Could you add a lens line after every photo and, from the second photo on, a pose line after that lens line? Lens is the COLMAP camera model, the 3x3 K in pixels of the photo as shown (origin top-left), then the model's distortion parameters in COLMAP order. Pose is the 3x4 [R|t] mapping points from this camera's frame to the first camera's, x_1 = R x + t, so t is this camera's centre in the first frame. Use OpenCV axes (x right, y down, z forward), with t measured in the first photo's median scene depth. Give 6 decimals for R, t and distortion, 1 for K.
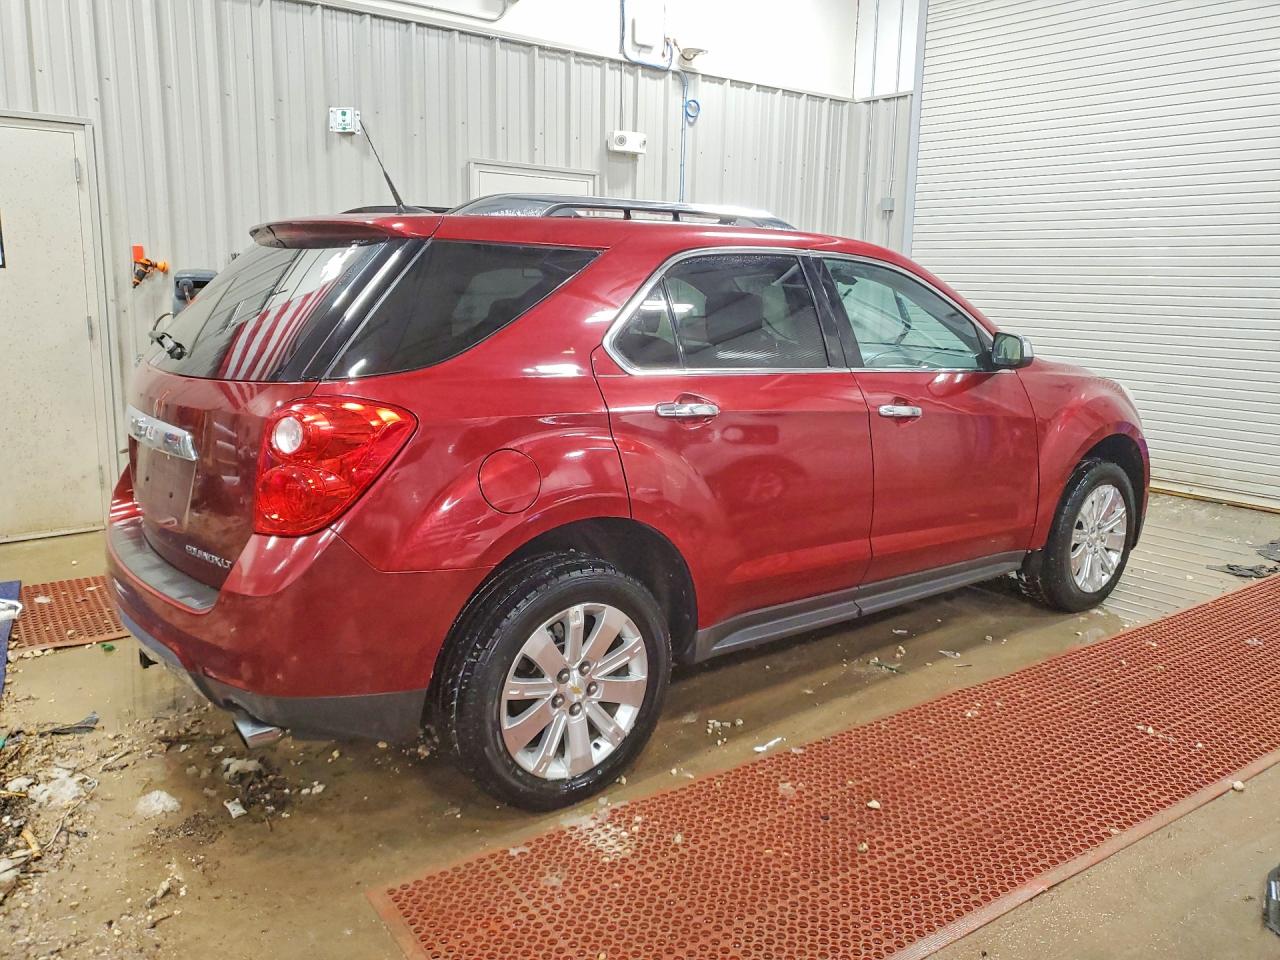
lens RADIAL K [[1007.1, 0, 639.5], [0, 1007.1, 451.0], [0, 0, 1]] dist [0.016153, 0.004739]
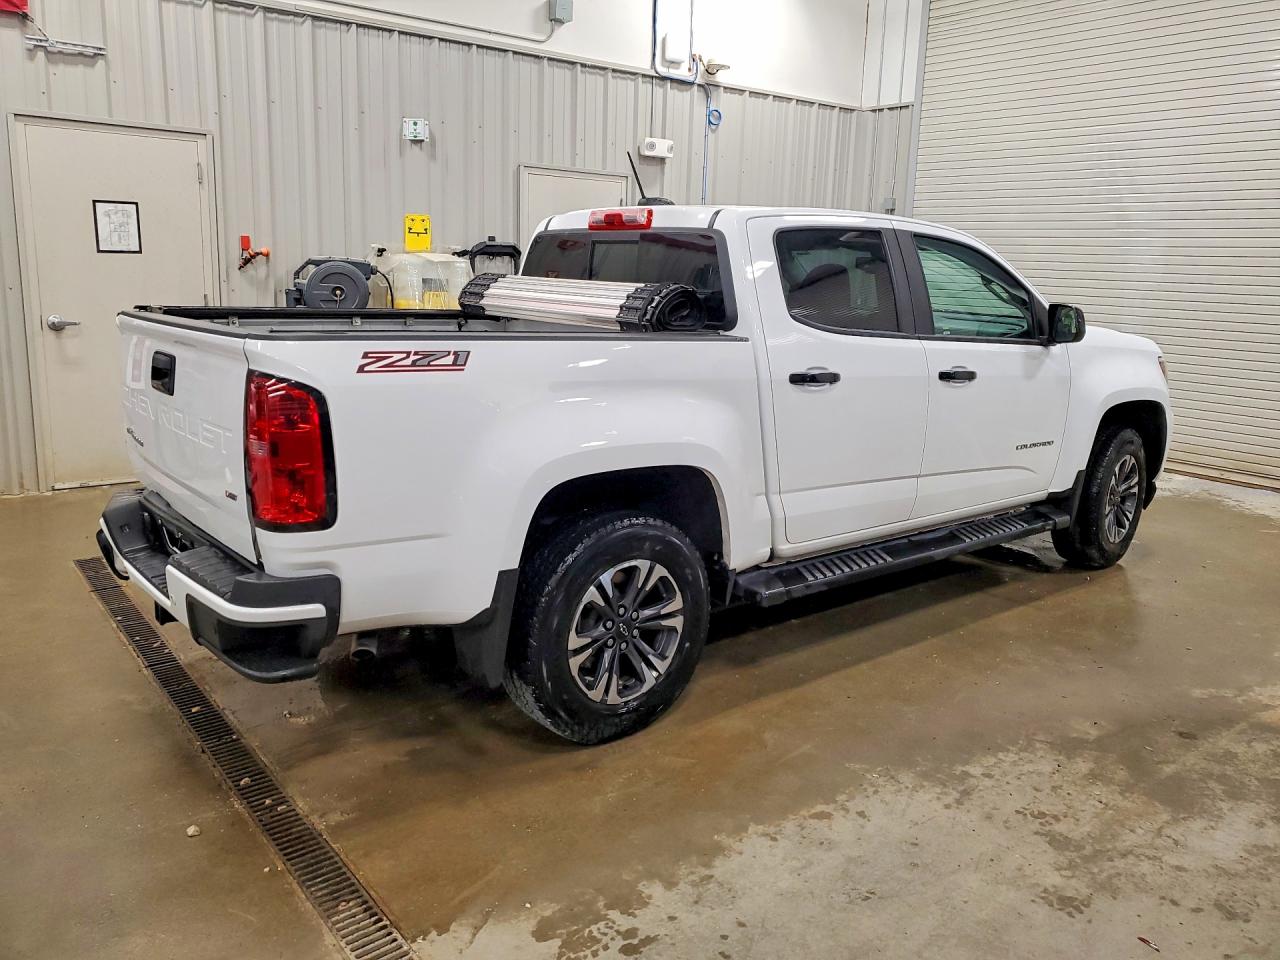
lens RADIAL K [[1007.1, 0, 642.0], [0, 1007.1, 448.7], [0, 0, 1]] dist [0.016153, 0.004739]
pose [[0.999764, 0.015964, -0.014720, -0.006766], [-0.015812, 0.999821, 0.010348, 0.021136], [0.014882, -0.010113, 0.999838, -0.141312]]
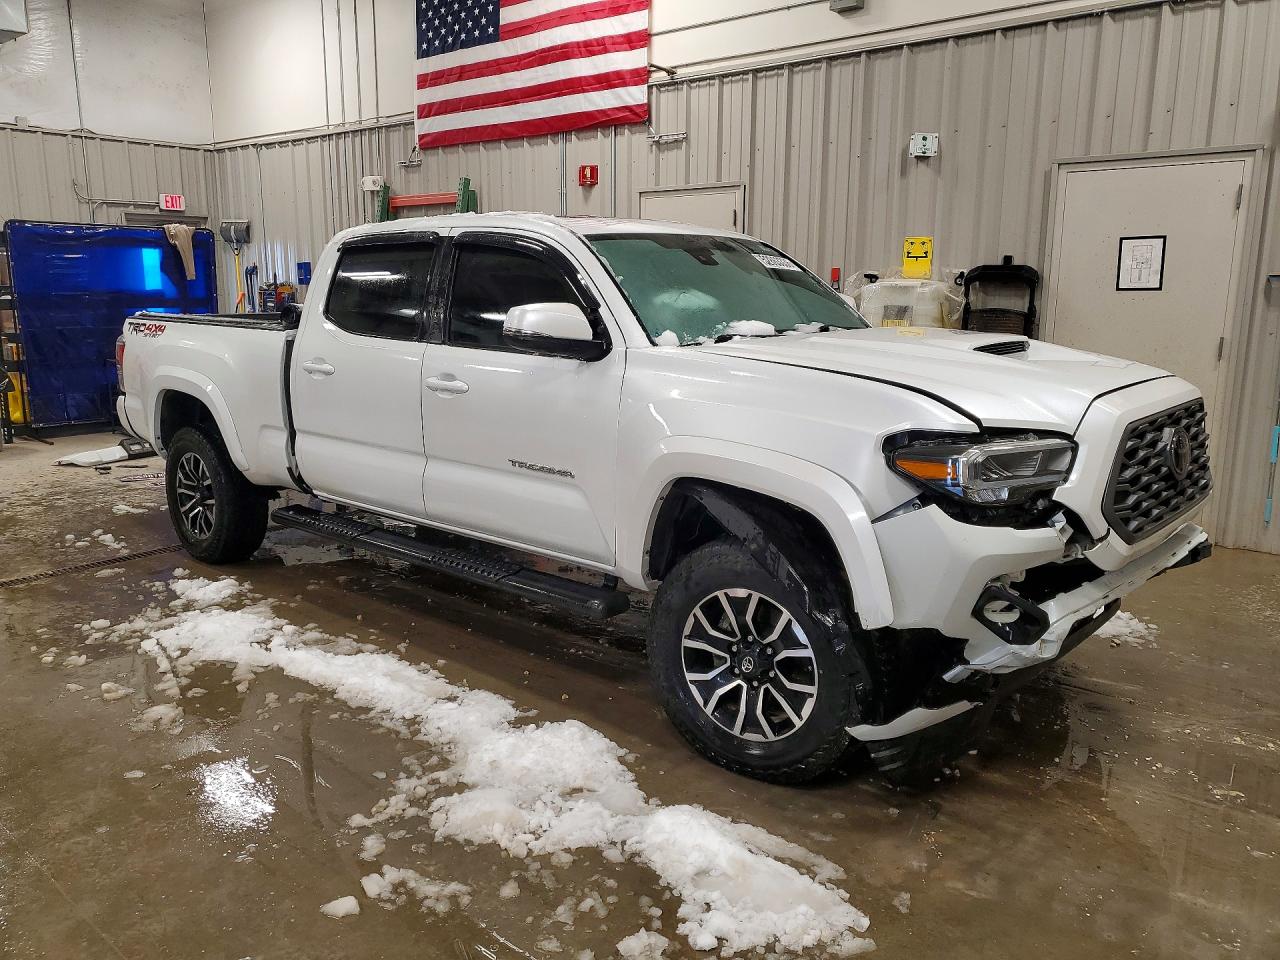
lens RADIAL K [[1007.1, 0, 633.8], [0, 1007.1, 469.7], [0, 0, 1]] dist [0.016153, 0.004739]
pose [[0.150497, 0.170379, -0.973818, 0.666861], [-0.174352, 0.974172, 0.143496, -0.079048], [0.973114, 0.148192, 0.176316, 0.487388]]
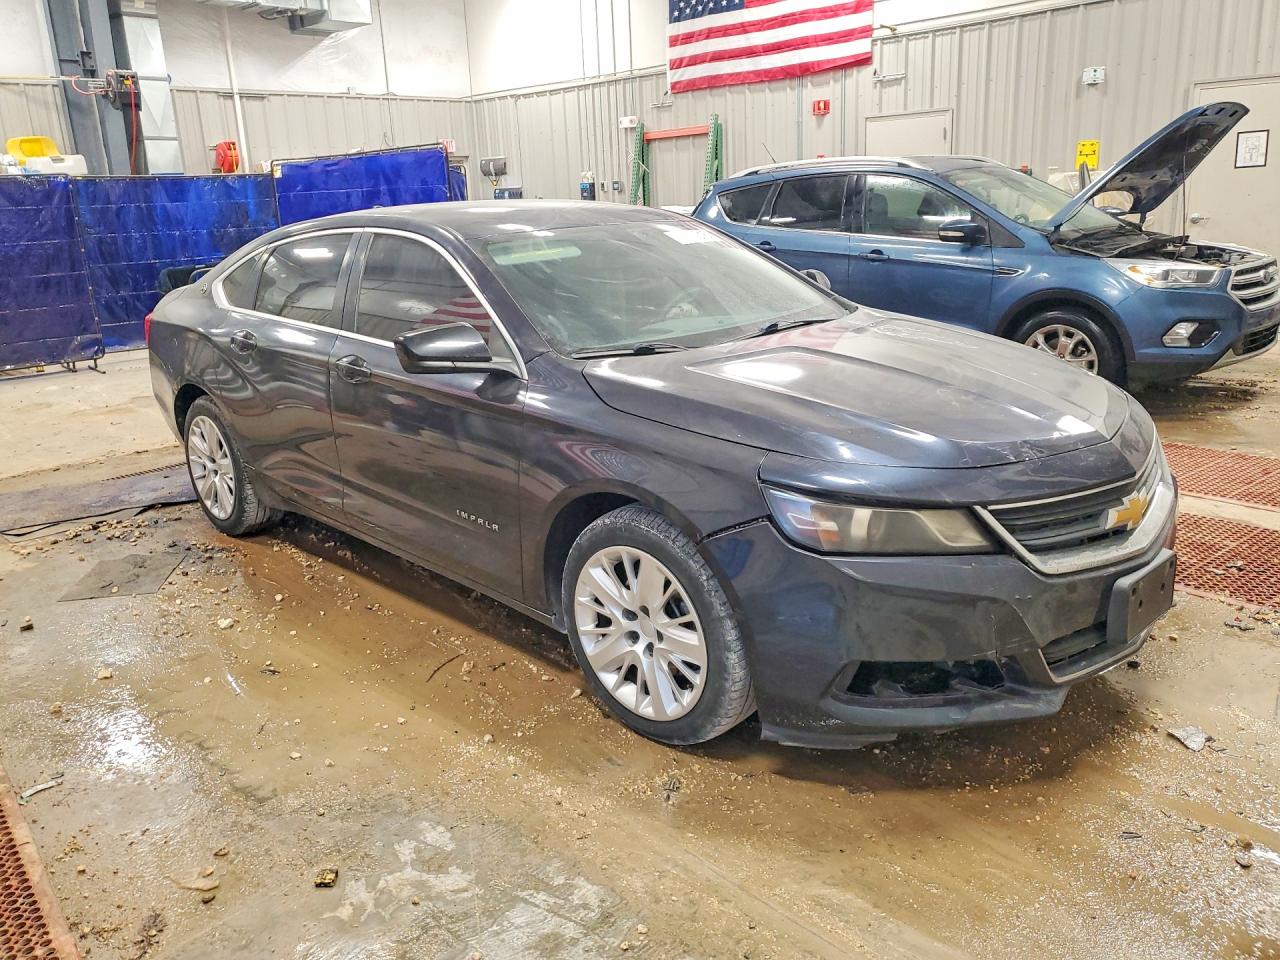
lens RADIAL K [[1007.1, 0, 635.6], [0, 1007.1, 465.9], [0, 0, 1]] dist [0.016153, 0.004739]
pose [[0.111132, 0.234832, -0.965662, 1.114720], [-0.124560, 0.967310, 0.220898, -0.000790], [0.985969, 0.095734, 0.136750, 0.126882]]
